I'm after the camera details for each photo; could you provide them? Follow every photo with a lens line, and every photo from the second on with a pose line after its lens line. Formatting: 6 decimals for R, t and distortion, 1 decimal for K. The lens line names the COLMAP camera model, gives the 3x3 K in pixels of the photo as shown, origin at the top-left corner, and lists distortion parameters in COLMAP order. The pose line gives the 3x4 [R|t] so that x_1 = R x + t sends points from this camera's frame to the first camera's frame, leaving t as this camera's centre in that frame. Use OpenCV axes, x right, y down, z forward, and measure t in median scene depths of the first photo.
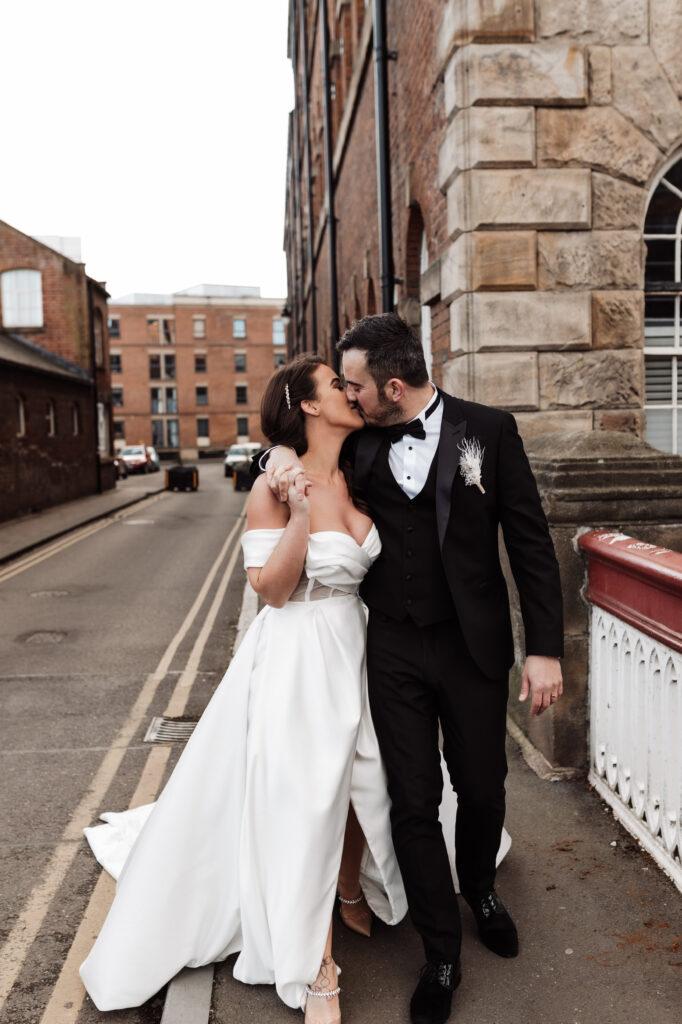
lens RADIAL K [[1080.9, 0, 341.0], [0, 1080.9, 512.0], [0, 0, 1]] dist [-0.015315, 0.013366]
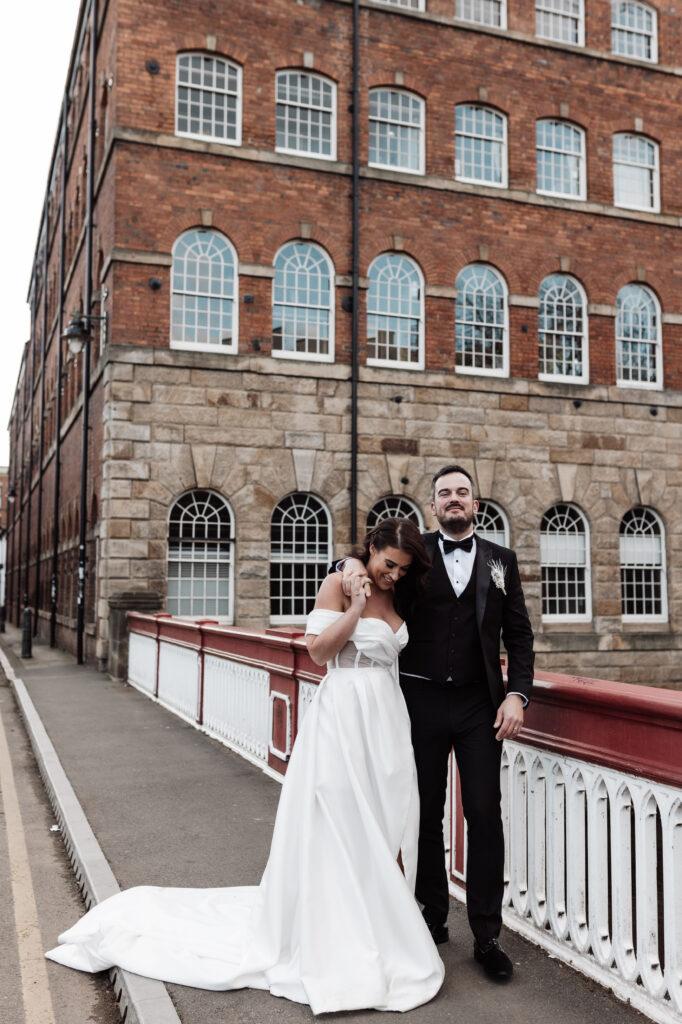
lens RADIAL K [[1012.8, 0, 307.7], [0, 1012.8, 511.9], [0, 0, 1]] dist [-0.009392, 0.004083]
pose [[0.968502, 0.054072, 0.243063, -0.030391], [-0.015965, 0.987614, -0.156090, 0.154881], [-0.248492, 0.147293, 0.957369, -1.852818]]
